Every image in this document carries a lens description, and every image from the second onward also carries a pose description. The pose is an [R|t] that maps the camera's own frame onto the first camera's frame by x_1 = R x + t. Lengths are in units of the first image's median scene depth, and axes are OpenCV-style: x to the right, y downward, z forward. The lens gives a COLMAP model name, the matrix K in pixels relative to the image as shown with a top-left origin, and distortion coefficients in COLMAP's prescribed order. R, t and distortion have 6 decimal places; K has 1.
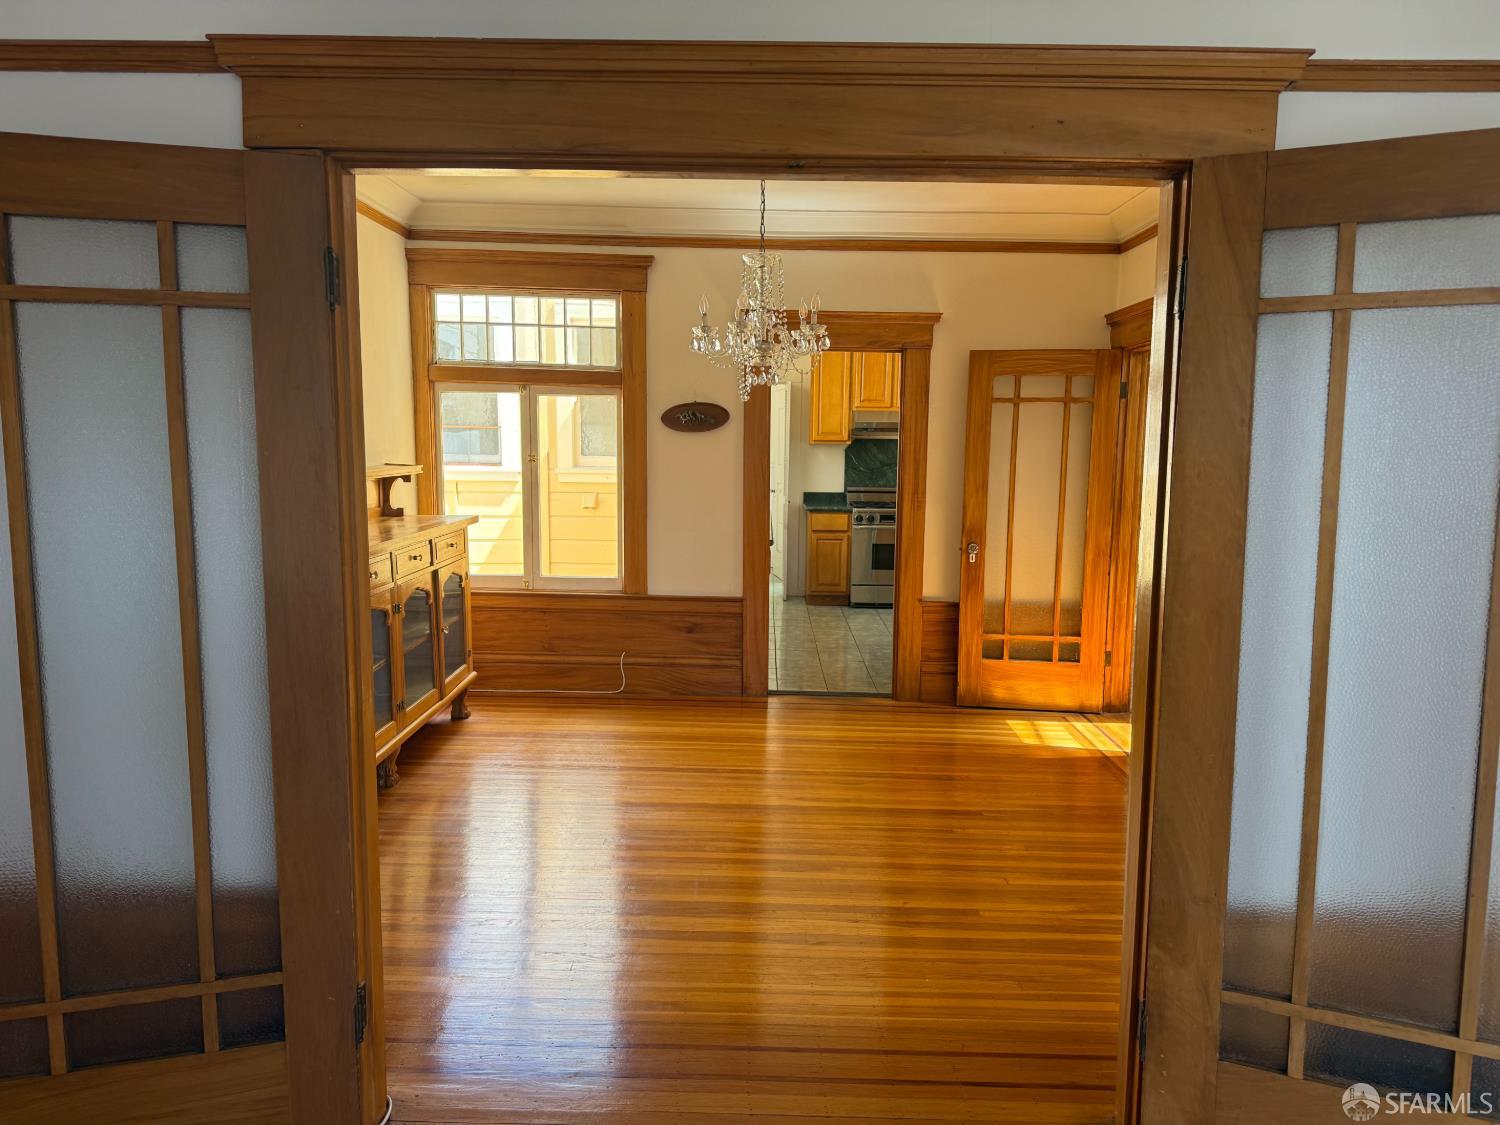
lens RADIAL K [[1078.1, 0, 754.7], [0, 1078.1, 568.4], [0, 0, 1]] dist [0.090418, -0.096293]
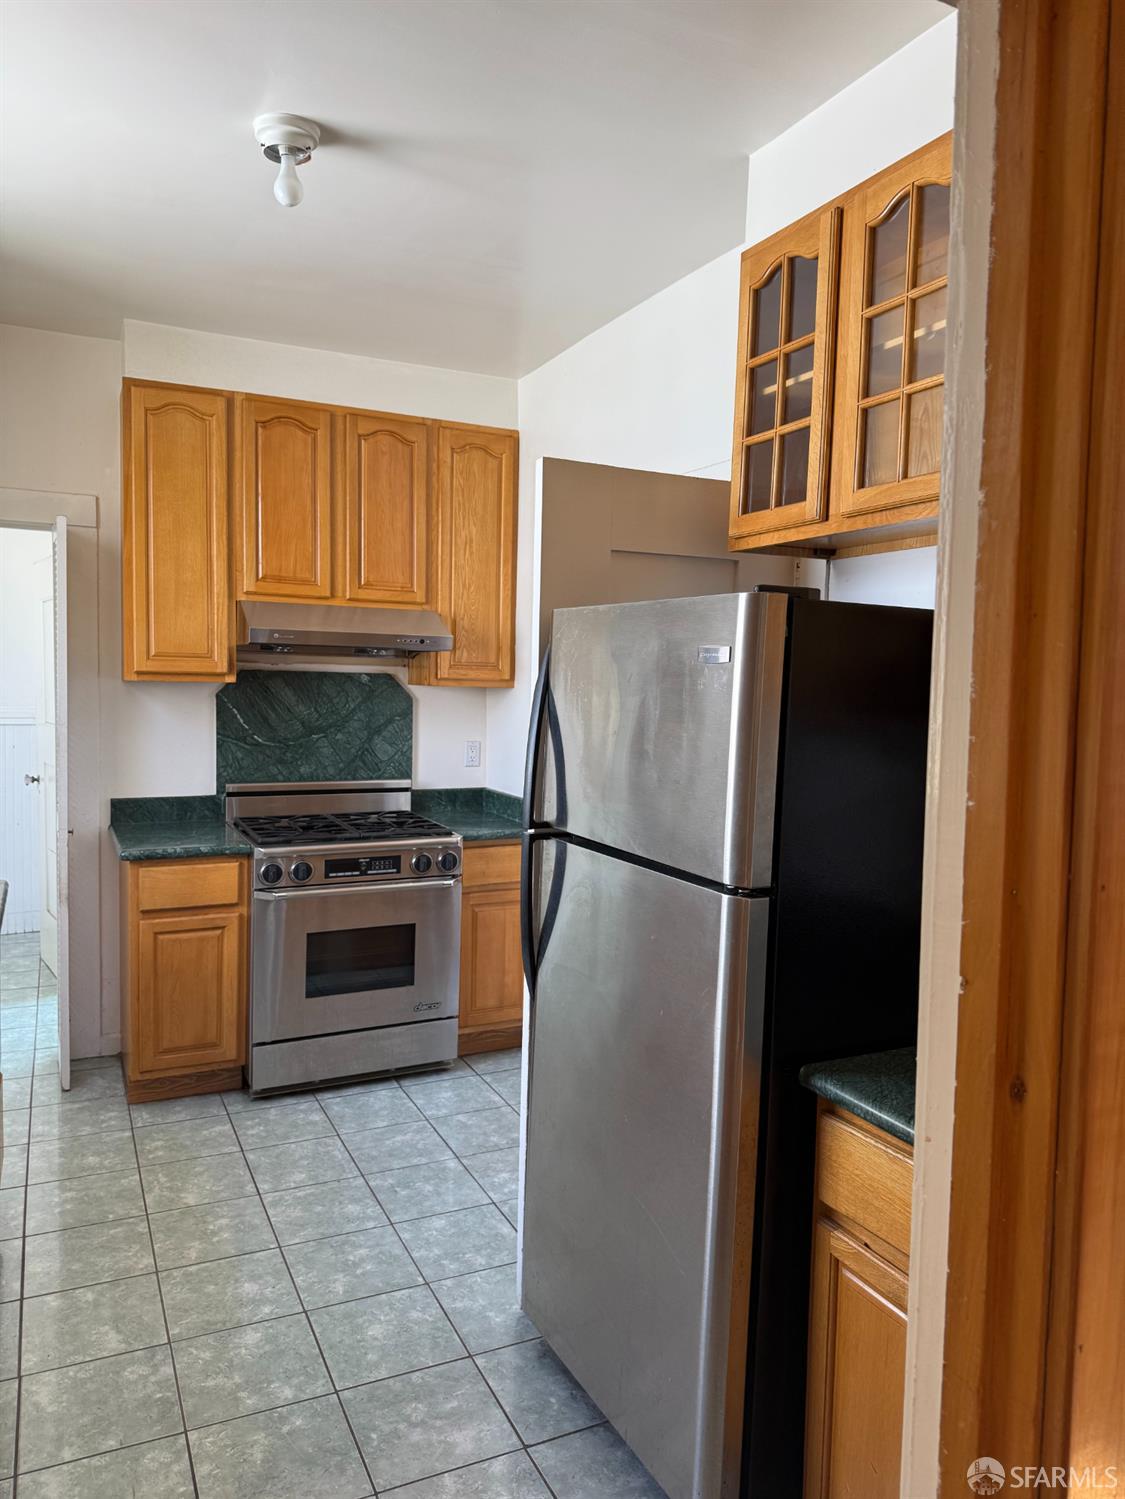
lens RADIAL K [[1077.3, 0, 565.1], [0, 1077.3, 750.0], [0, 0, 1]] dist [0.090418, -0.096293]
pose [[0.898798, -0.021763, 0.437822, 0.020862], [0.041920, 0.998457, -0.036427, -0.069981], [-0.436353, 0.051094, 0.898324, 0.582290]]
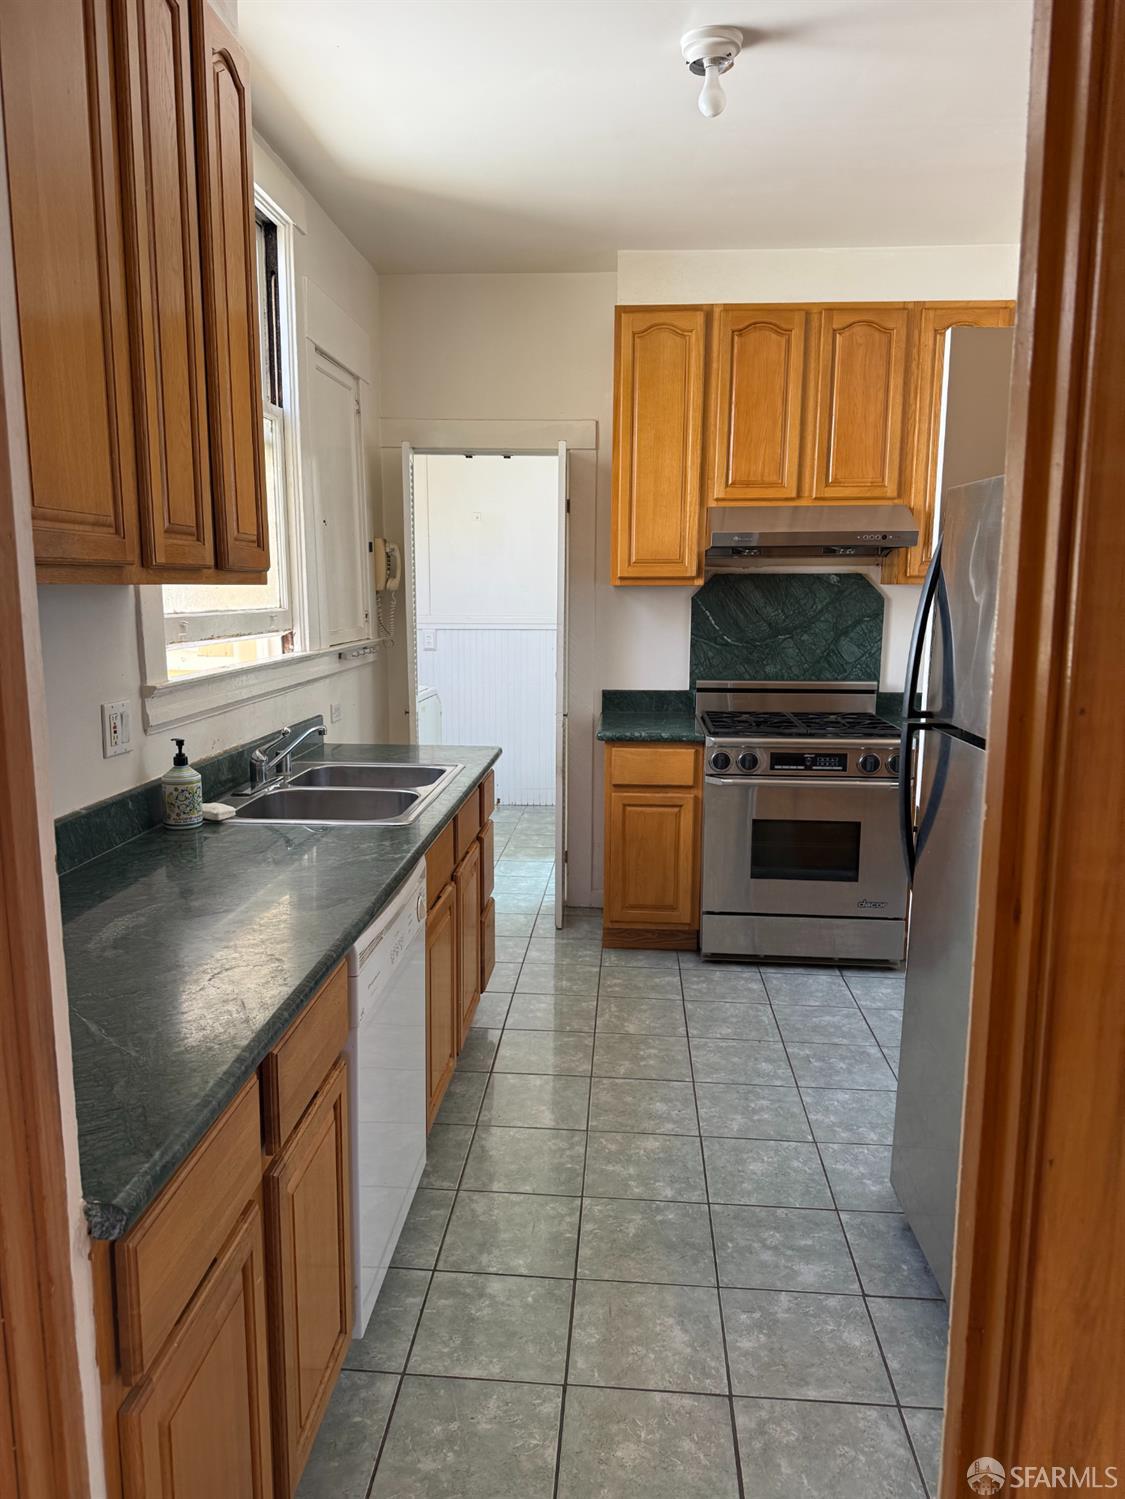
lens RADIAL K [[1077.3, 0, 566.3], [0, 1077.3, 756.7], [0, 0, 1]] dist [0.090418, -0.096293]
pose [[0.998573, 0.001875, -0.053372, 0.057162], [0.000208, 0.999239, 0.038999, -0.062686], [0.053405, -0.038955, 0.997813, 0.557396]]
